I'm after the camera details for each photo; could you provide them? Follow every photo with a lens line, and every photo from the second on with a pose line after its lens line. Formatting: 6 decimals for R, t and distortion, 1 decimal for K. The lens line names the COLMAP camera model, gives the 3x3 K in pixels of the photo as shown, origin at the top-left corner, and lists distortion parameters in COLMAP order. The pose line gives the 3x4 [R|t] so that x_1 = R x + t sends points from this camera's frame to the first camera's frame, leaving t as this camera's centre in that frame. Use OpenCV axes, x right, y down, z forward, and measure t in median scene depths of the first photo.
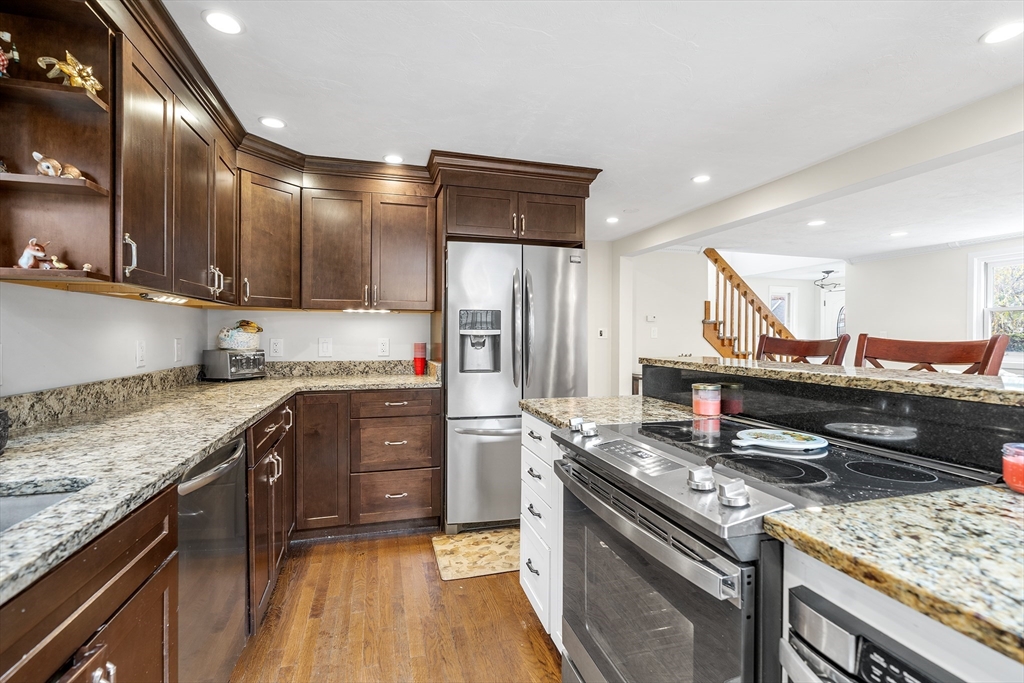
lens RADIAL K [[470.7, 0, 503.0], [0, 470.7, 341.2], [0, 0, 1]] dist [-0.010710, 0.002120]
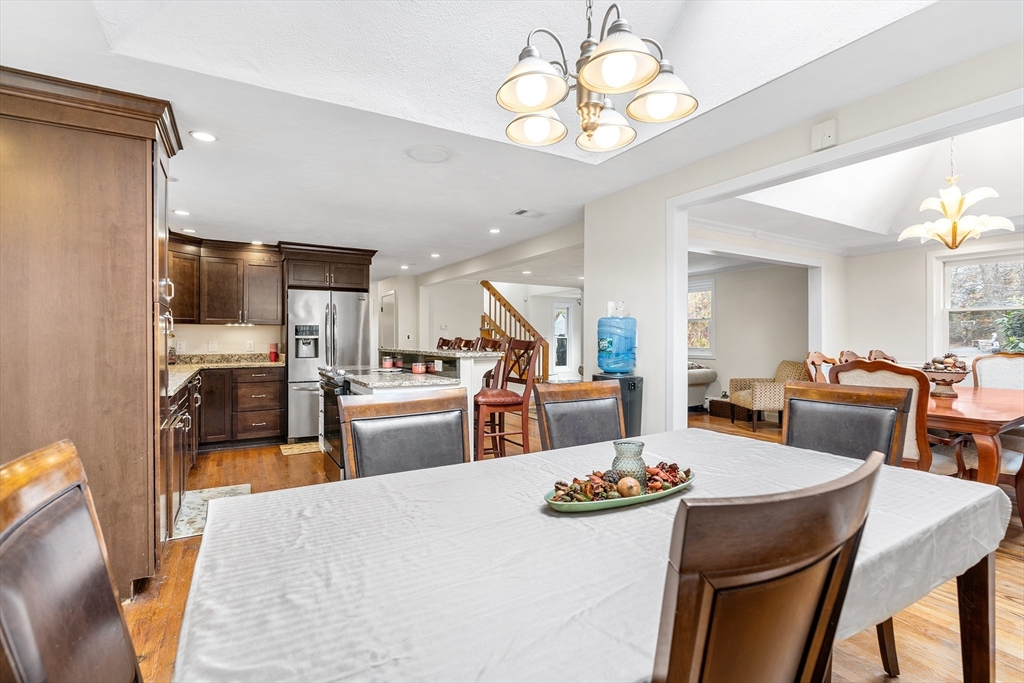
lens RADIAL K [[470.7, 0, 508.9], [0, 470.7, 337.4], [0, 0, 1]] dist [-0.010710, 0.002120]
pose [[0.963740, -0.005805, 0.266781, 0.224125], [0.009555, 0.999873, -0.012759, 0.014712], [-0.266674, 0.014845, 0.963673, -1.016990]]
